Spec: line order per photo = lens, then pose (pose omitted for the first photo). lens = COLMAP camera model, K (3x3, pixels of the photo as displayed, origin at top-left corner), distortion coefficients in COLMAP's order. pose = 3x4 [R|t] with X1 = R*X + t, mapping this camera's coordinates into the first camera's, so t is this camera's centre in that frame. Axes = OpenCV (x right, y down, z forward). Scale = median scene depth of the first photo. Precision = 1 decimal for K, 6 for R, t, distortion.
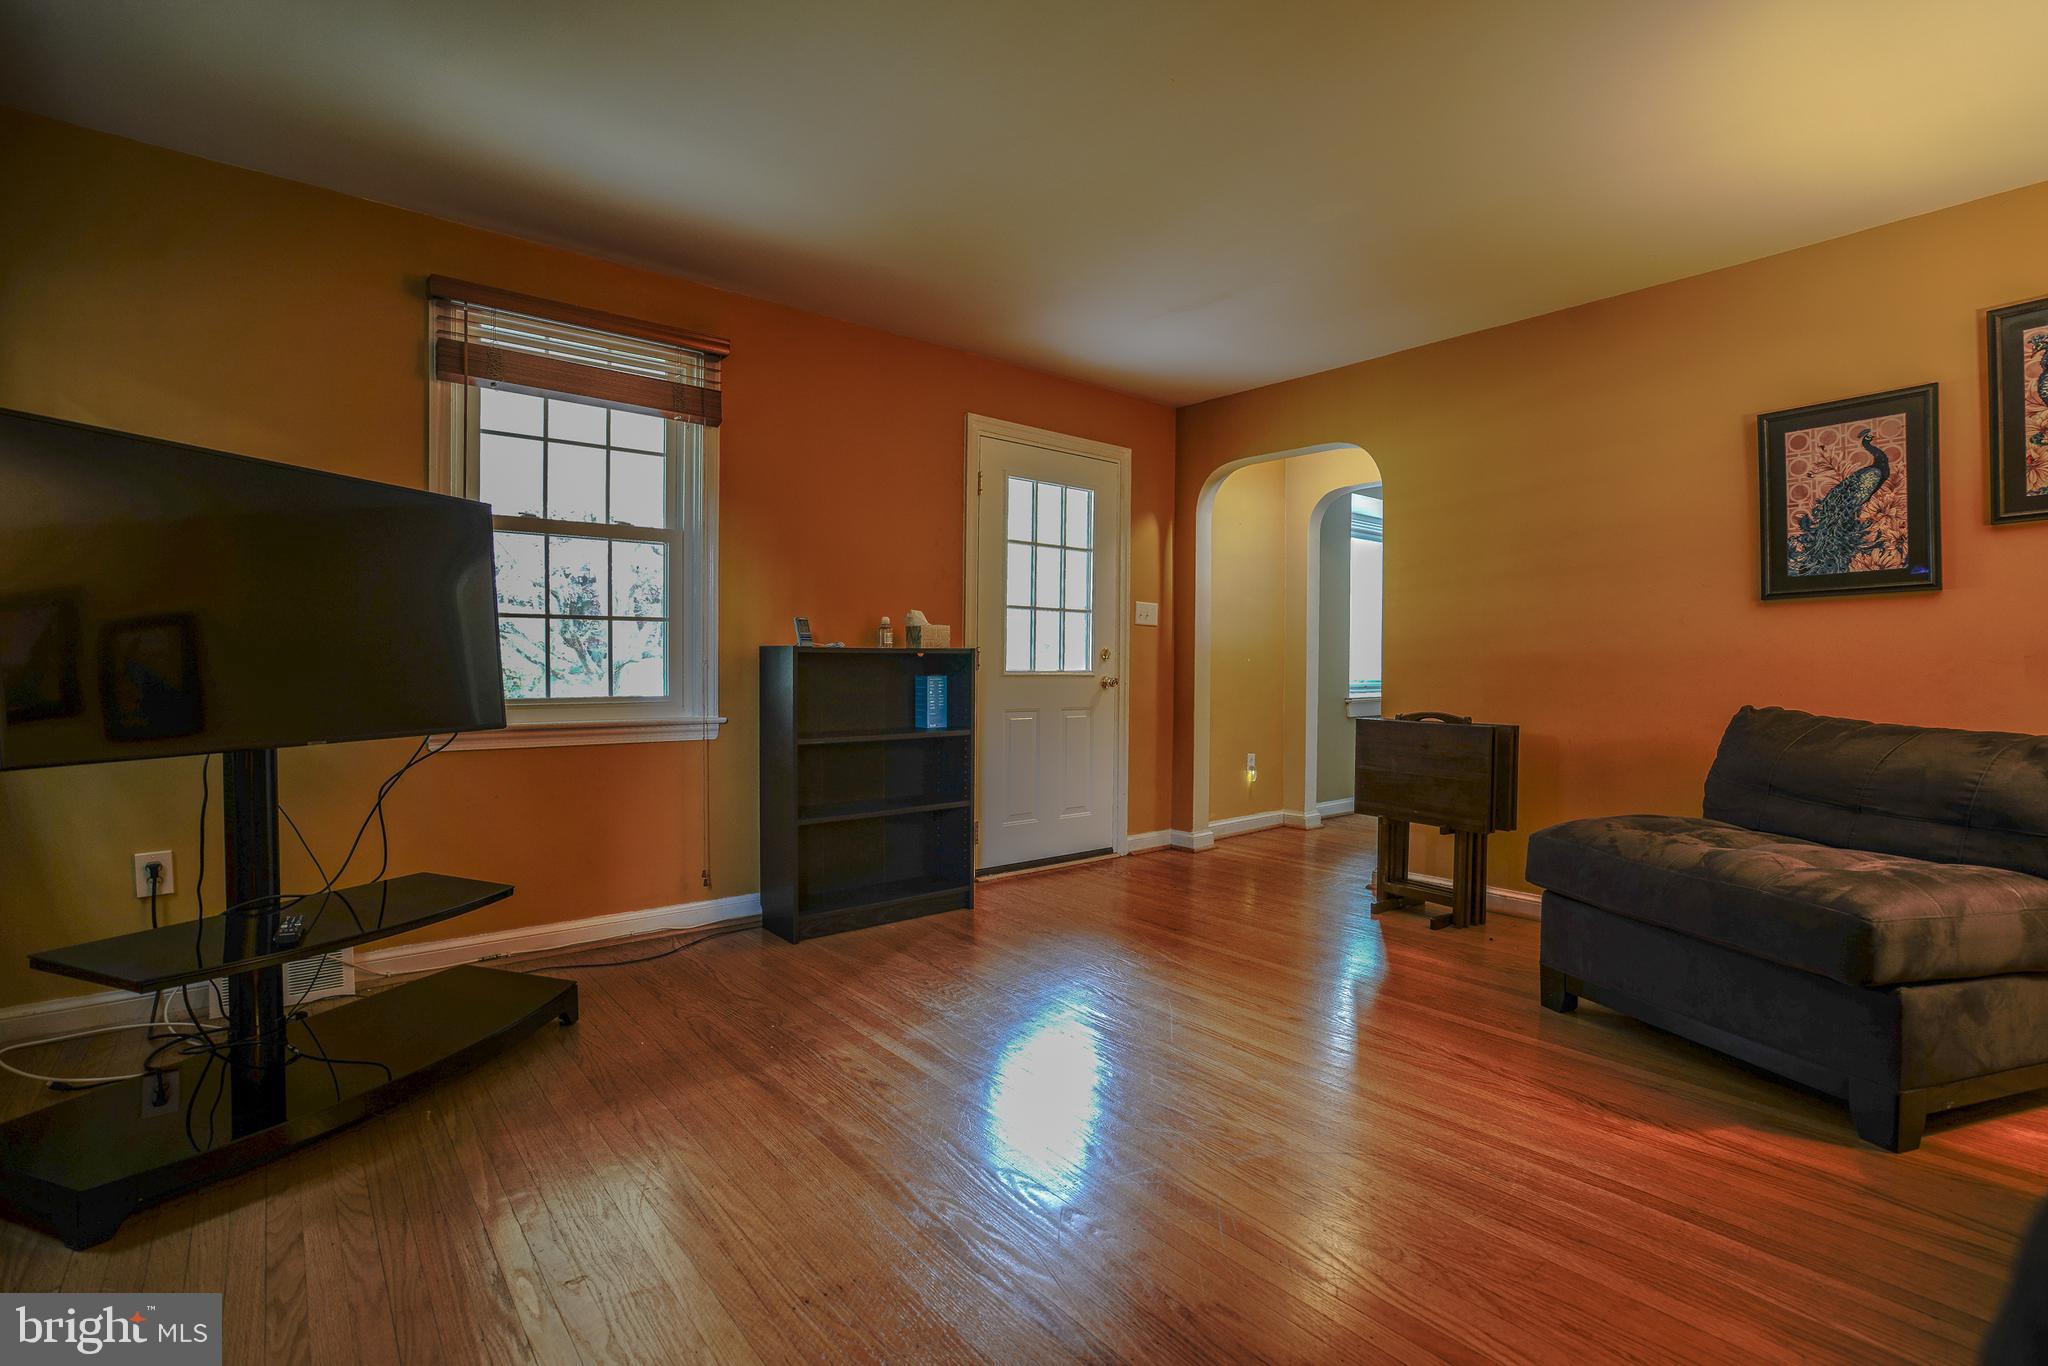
lens RADIAL K [[949.4, 0, 1015.4], [0, 949.4, 678.1], [0, 0, 1]] dist [-0.067065, 0.027655]
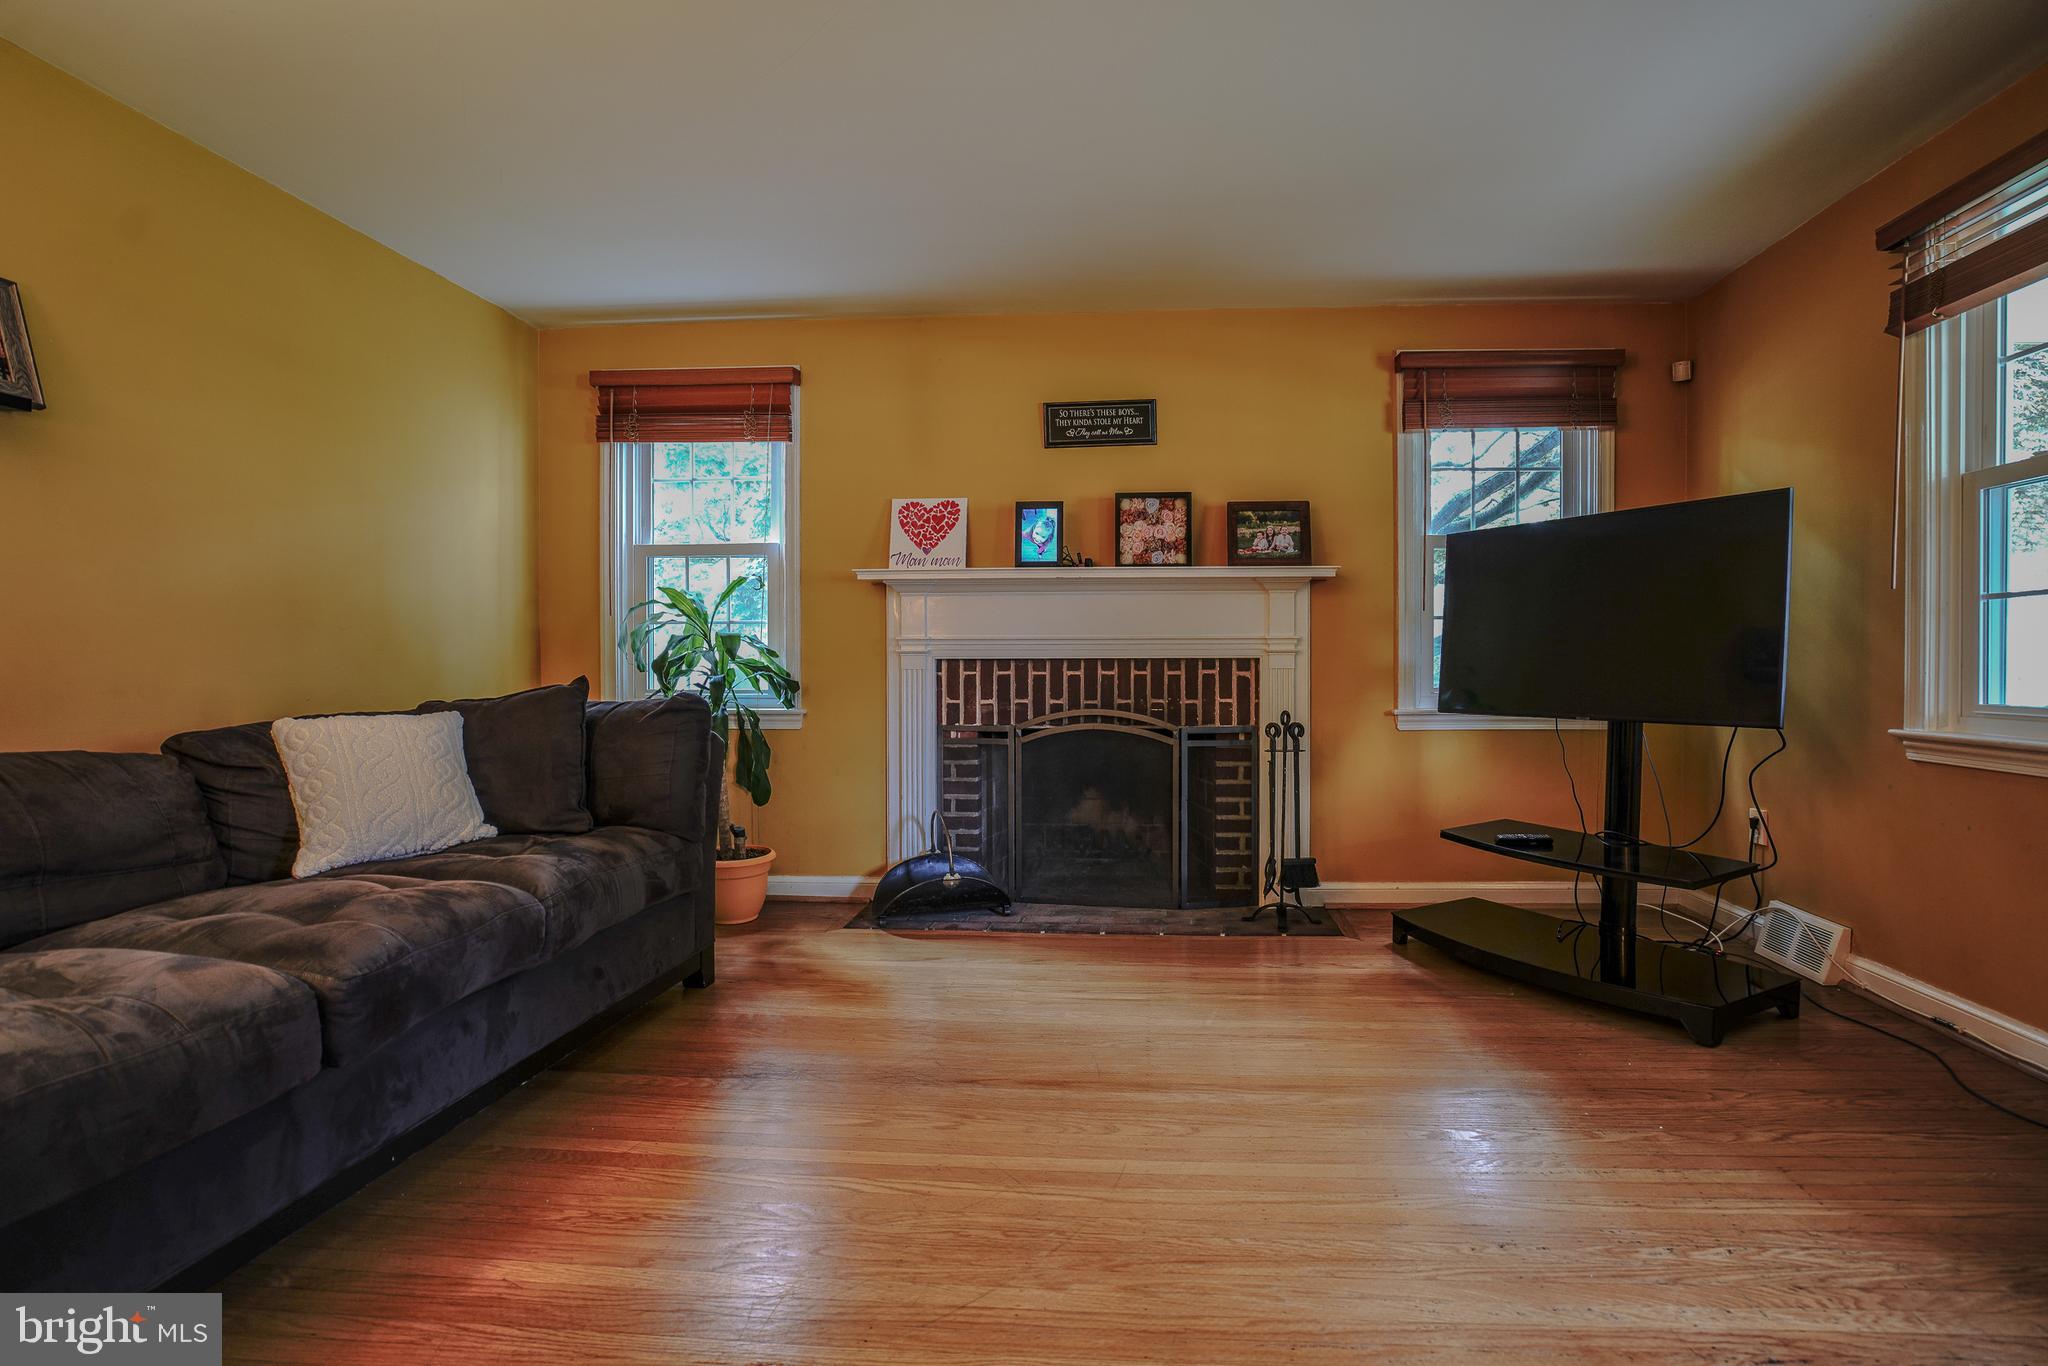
lens RADIAL K [[978.0, 0, 1087.1], [0, 978.0, 674.3], [0, 0, 1]] dist [-0.072559, 0.032052]
pose [[-0.685597, 0.005695, -0.727959, 0.479271], [-0.013328, 0.999704, 0.020373, -0.007237], [0.727859, 0.023670, -0.685318, 0.901404]]
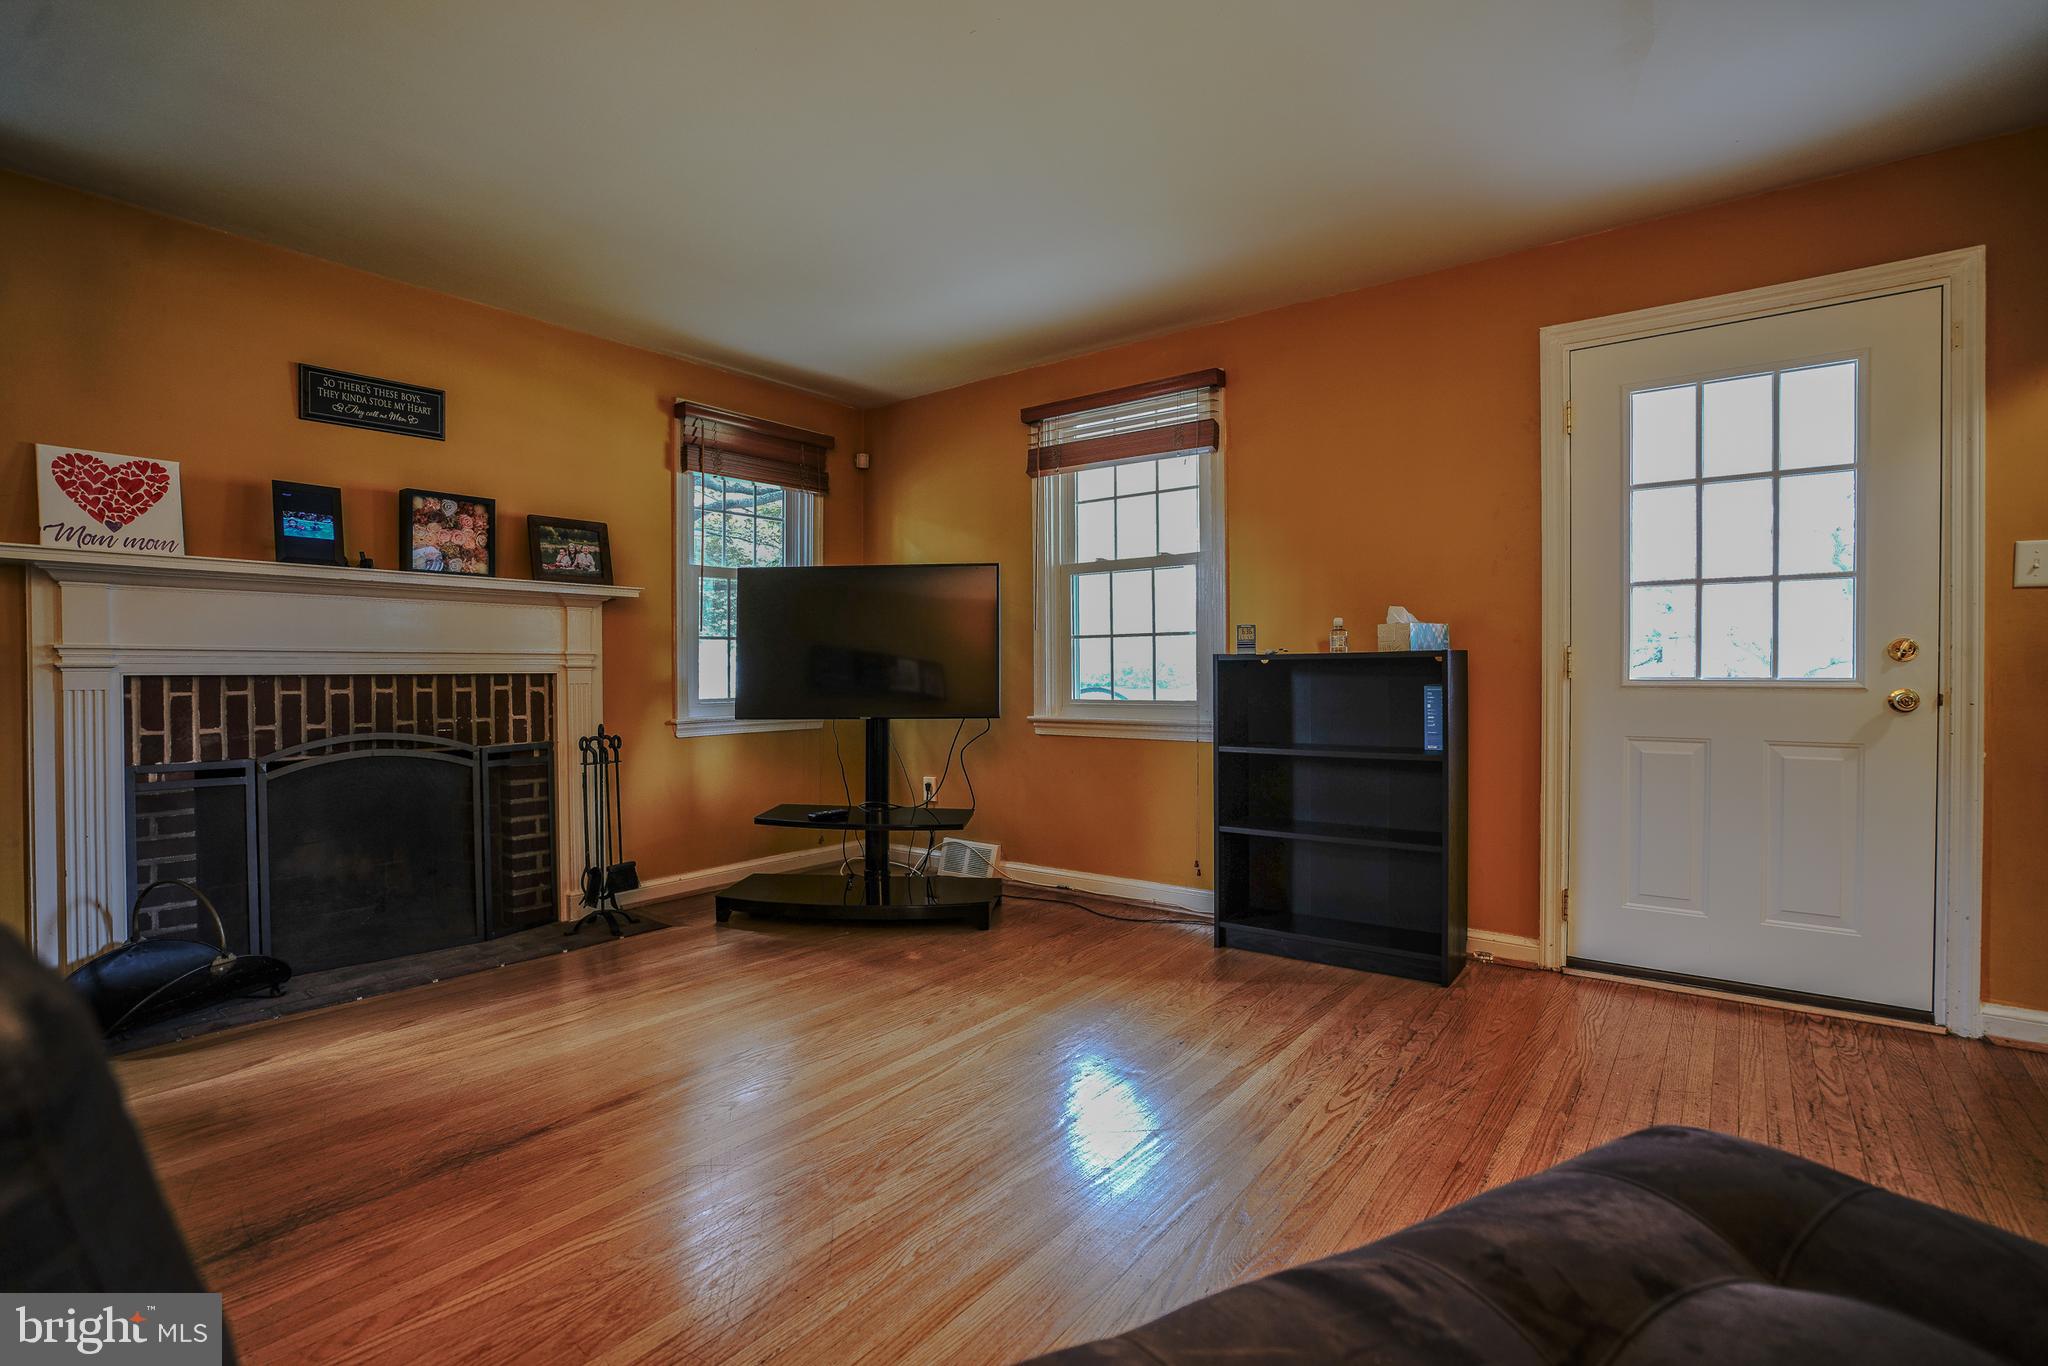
lens RADIAL K [[949.4, 0, 1015.4], [0, 949.4, 678.1], [0, 0, 1]] dist [-0.067065, 0.027655]
pose [[0.219883, -0.000009, -0.975526, 0.698031], [-0.010399, 0.999943, -0.002353, -0.003449], [0.975471, 0.010662, 0.219870, 0.552308]]
